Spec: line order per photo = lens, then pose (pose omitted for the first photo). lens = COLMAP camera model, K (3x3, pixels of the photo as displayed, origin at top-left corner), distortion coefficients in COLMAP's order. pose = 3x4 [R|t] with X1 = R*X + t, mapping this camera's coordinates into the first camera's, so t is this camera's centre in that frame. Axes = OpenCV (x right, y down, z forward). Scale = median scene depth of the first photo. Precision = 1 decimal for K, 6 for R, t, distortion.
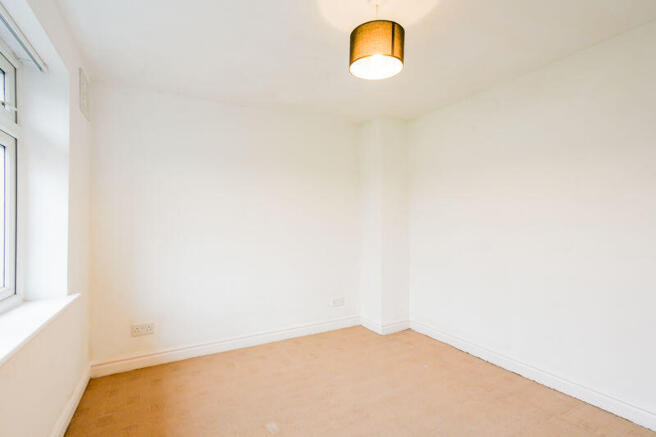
lens RADIAL K [[305.6, 0, 324.3], [0, 305.6, 218.6], [0, 0, 1]] dist [-0.000860, 0.004006]
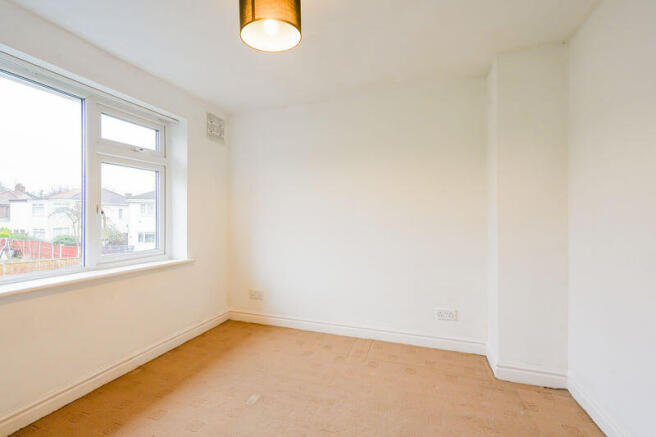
lens RADIAL K [[305.6, 0, 324.7], [0, 305.6, 217.4], [0, 0, 1]] dist [-0.000860, 0.004006]
pose [[0.651590, -0.001187, -0.758570, 0.547467], [0.008763, 0.999944, 0.005963, 0.018861], [0.758521, -0.010532, 0.651564, 0.324639]]
